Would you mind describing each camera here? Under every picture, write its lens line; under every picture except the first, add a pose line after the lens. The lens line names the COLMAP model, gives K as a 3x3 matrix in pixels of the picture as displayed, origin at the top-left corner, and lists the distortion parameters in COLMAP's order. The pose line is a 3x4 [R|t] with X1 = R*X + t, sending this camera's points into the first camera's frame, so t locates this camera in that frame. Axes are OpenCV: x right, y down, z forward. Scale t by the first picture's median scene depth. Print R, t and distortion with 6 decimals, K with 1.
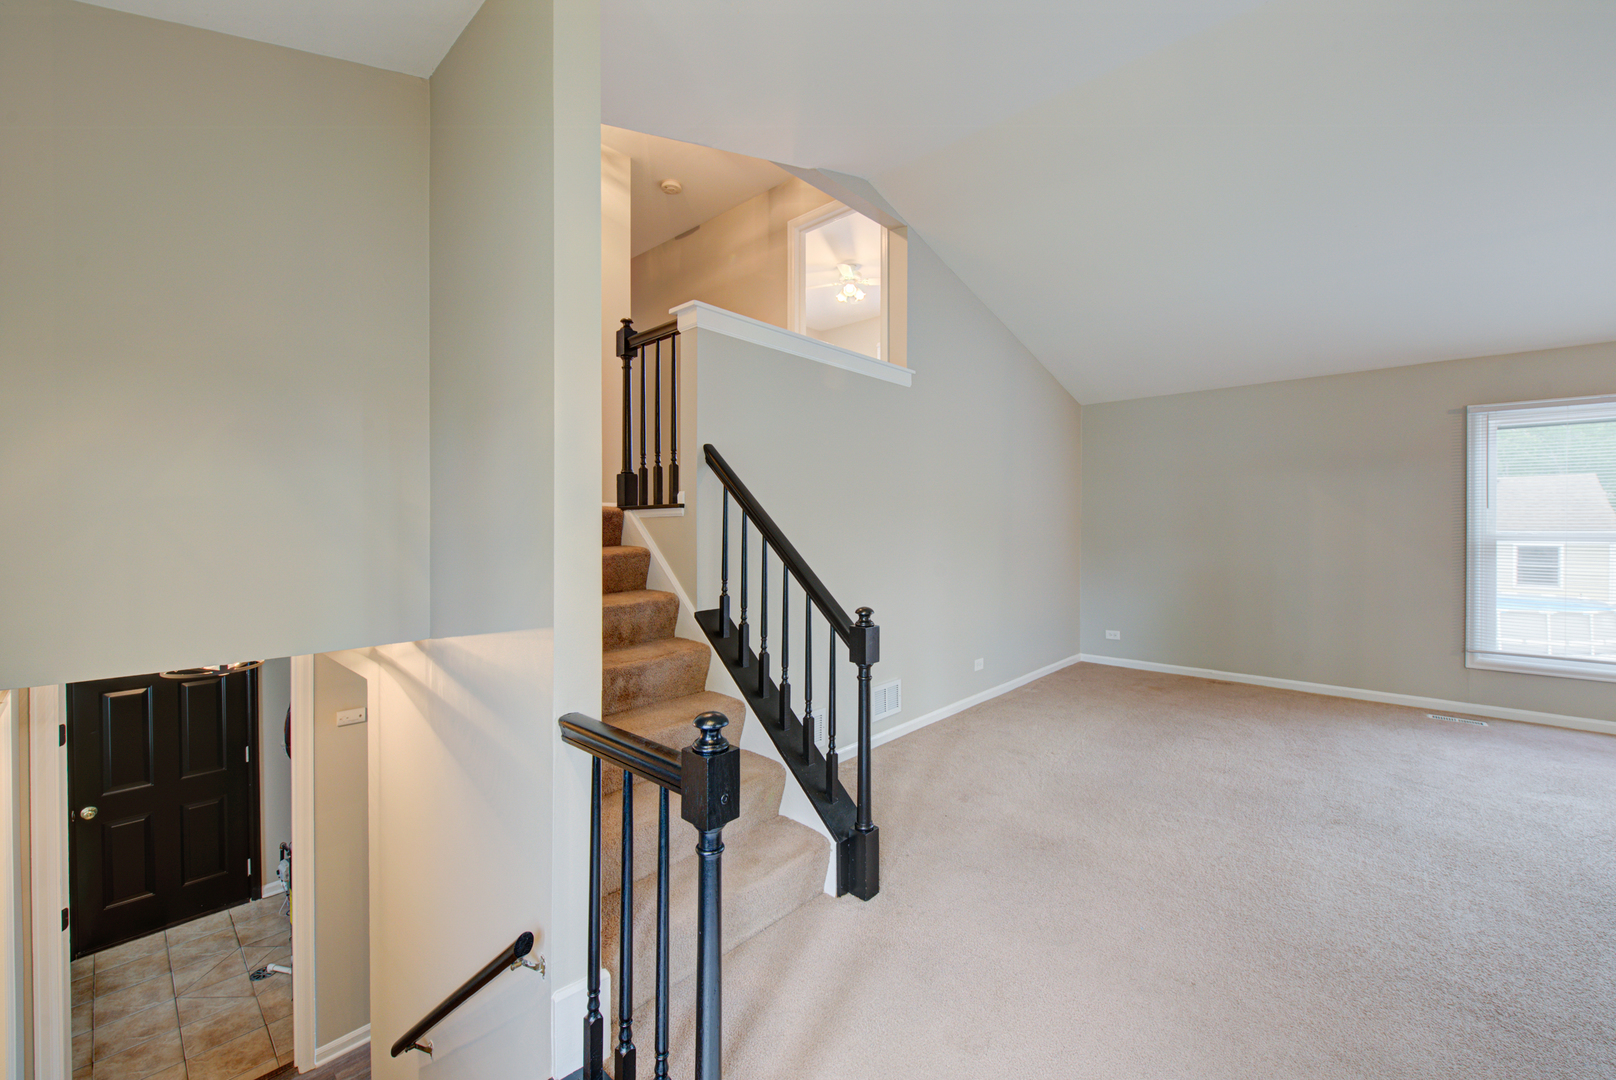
lens RADIAL K [[649.8, 0, 807.1], [0, 649.8, 532.9], [0, 0, 1]] dist [0.001001, -0.004019]
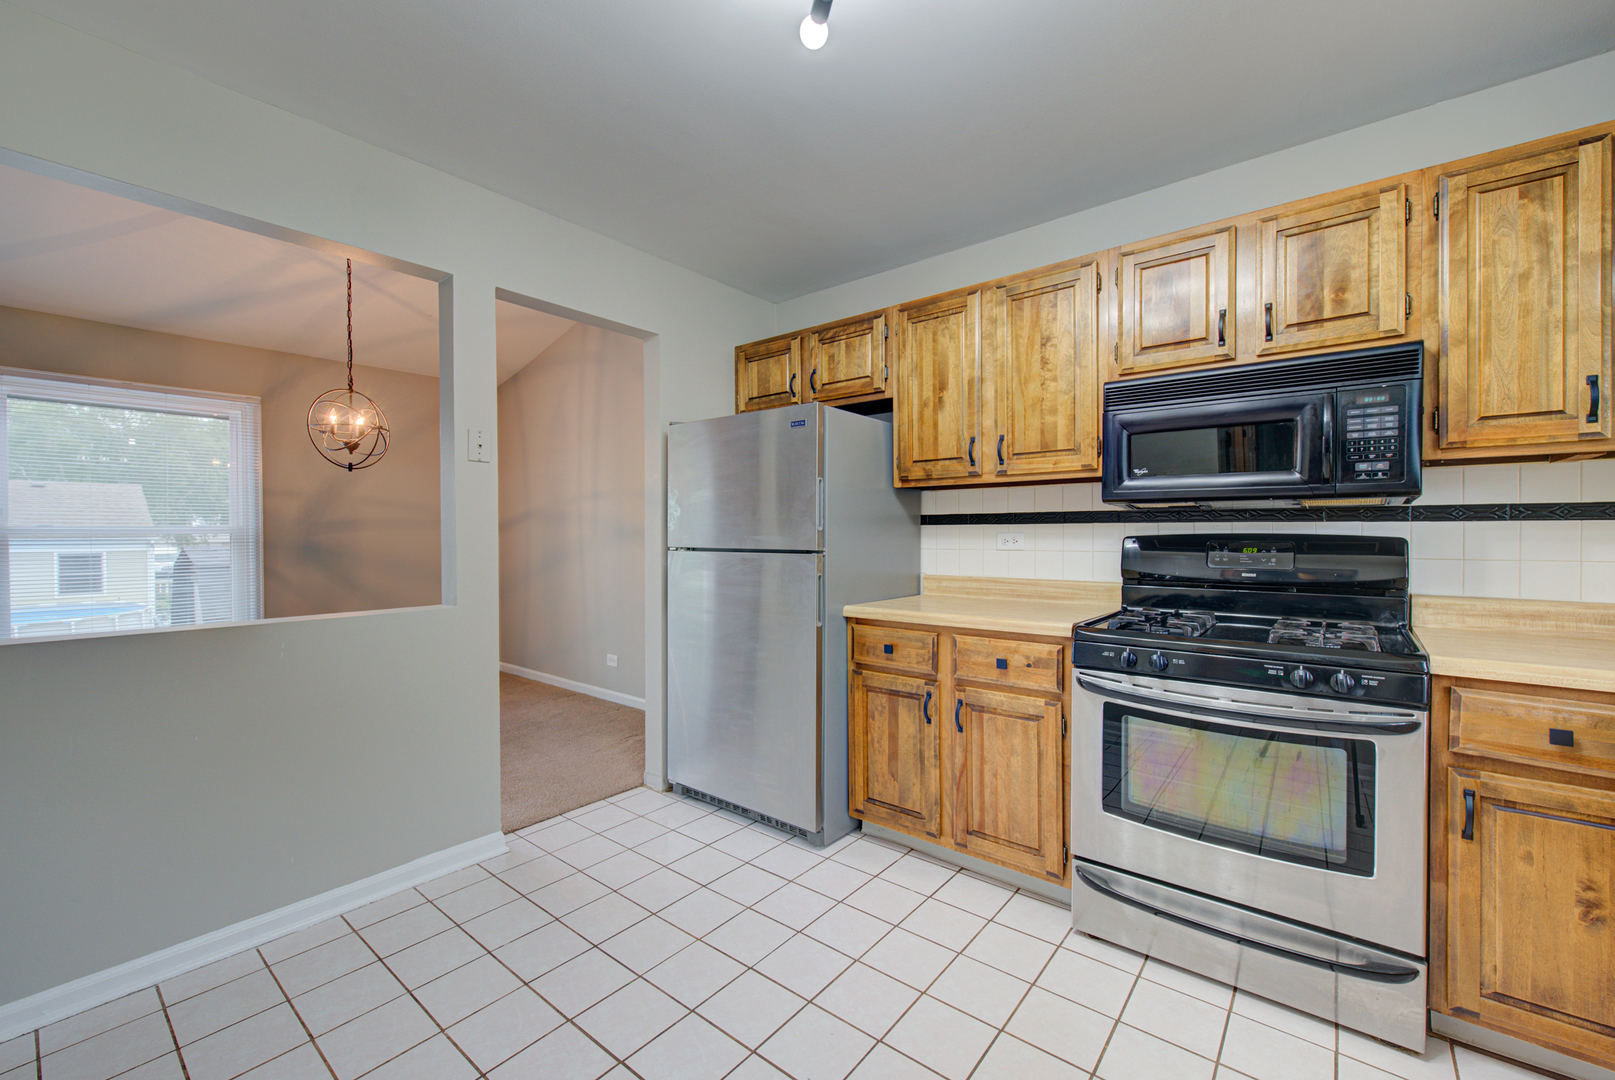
lens RADIAL K [[649.4, 0, 806.6], [0, 649.4, 532.9], [0, 0, 1]] dist [0.001001, -0.004019]
pose [[-0.058386, 0.000018, 0.998294, 0.508249], [0.017380, 0.999848, 0.000999, 0.035730], [-0.998143, 0.017409, -0.058377, -0.199652]]
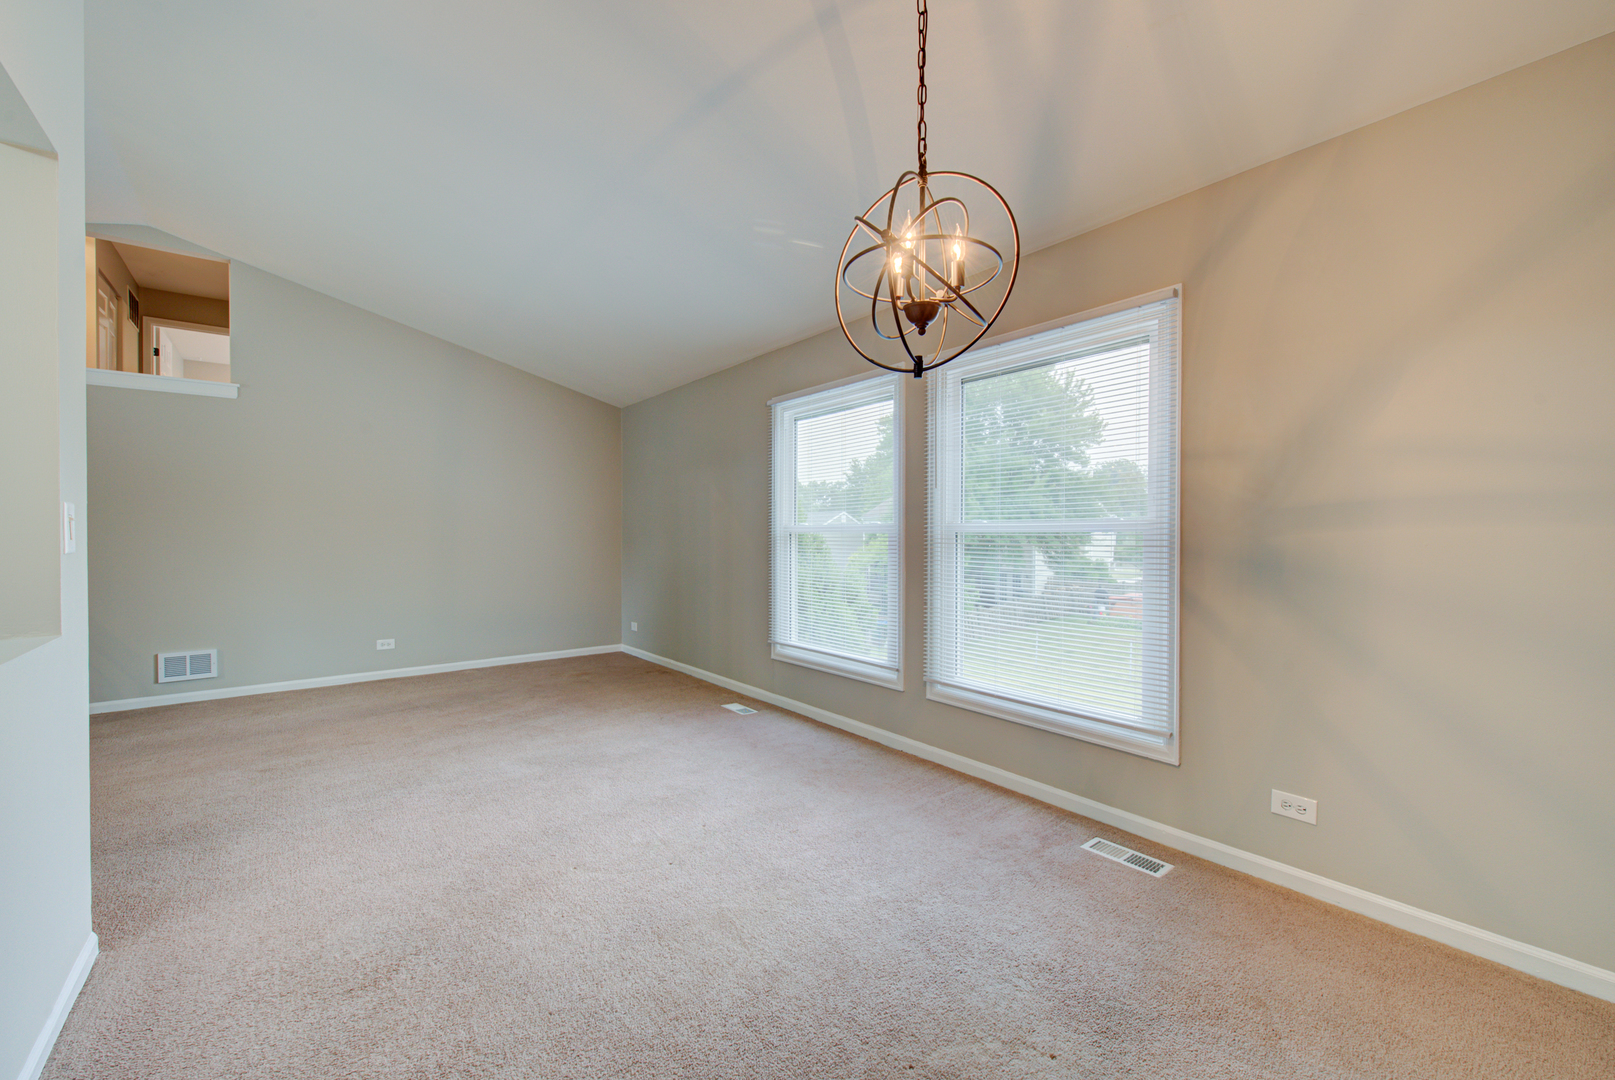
lens RADIAL K [[648.2, 0, 807.5], [0, 648.2, 540.0], [0, 0, 1]] dist [-0.000521, -0.000067]
pose [[0.988456, 0.002995, -0.151480, 1.460744], [-0.003720, 0.999983, -0.004497, 0.033869], [0.151464, 0.005008, 0.988450, 0.015450]]
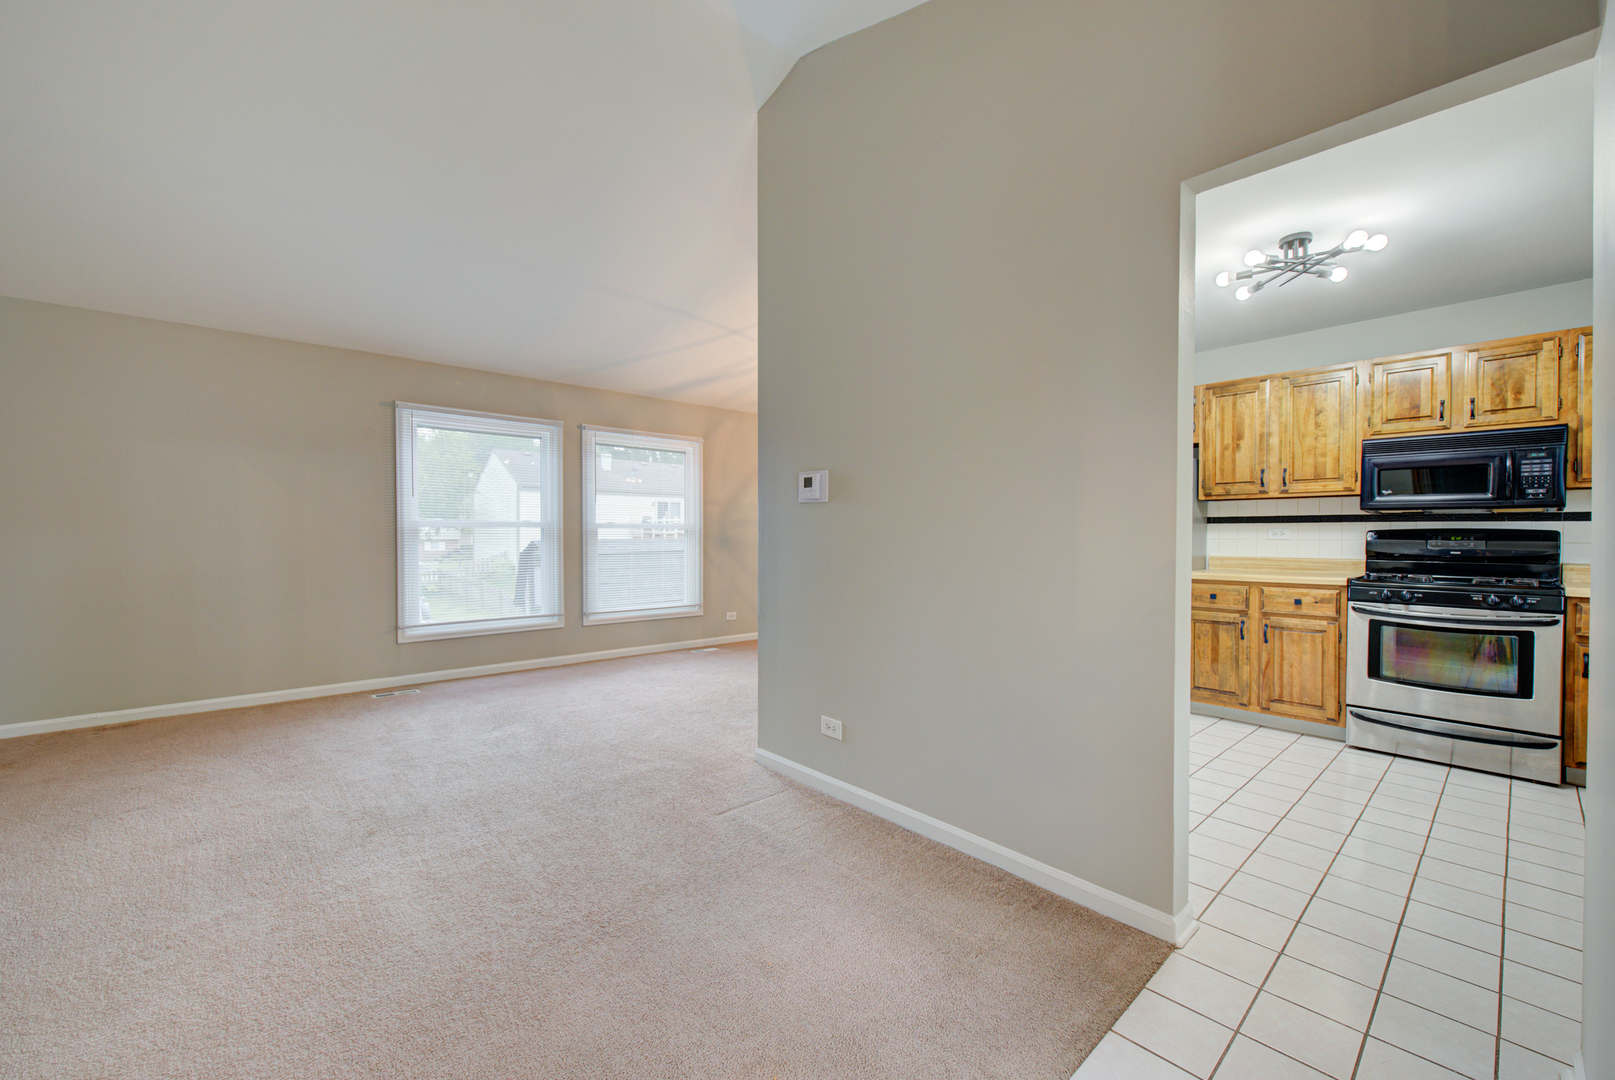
lens RADIAL K [[644.7, 0, 816.2], [0, 644.7, 539.8], [0, 0, 1]] dist [-0.009444, -0.000366]
pose [[0.087451, -0.007321, 0.996142, 0.017545], [0.011770, 0.999911, 0.006315, 0.043674], [-0.996099, 0.011172, 0.087529, 0.251340]]
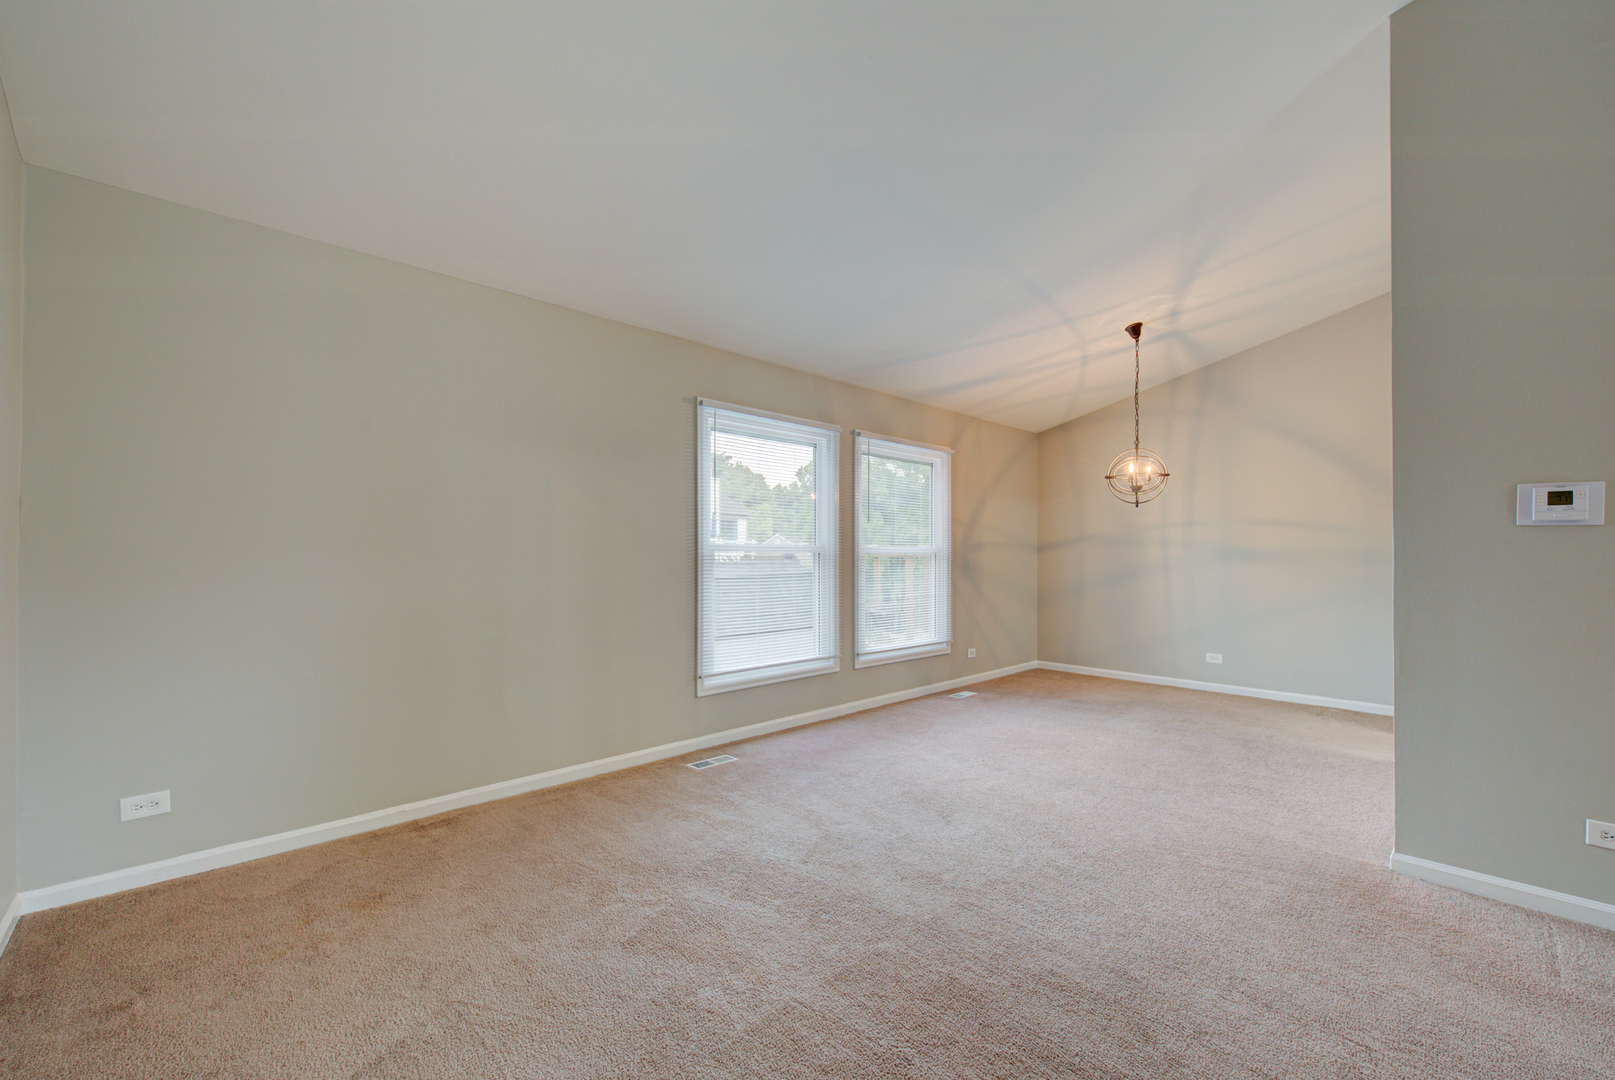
lens RADIAL K [[654.7, 0, 806.2], [0, 654.7, 554.0], [0, 0, 1]] dist [0.000791, 0.000061]
pose [[0.061705, 0.001352, 0.998094, 0.178011], [0.010042, 0.999948, -0.001975, 0.022385], [-0.998044, 0.010144, 0.061688, 0.952702]]
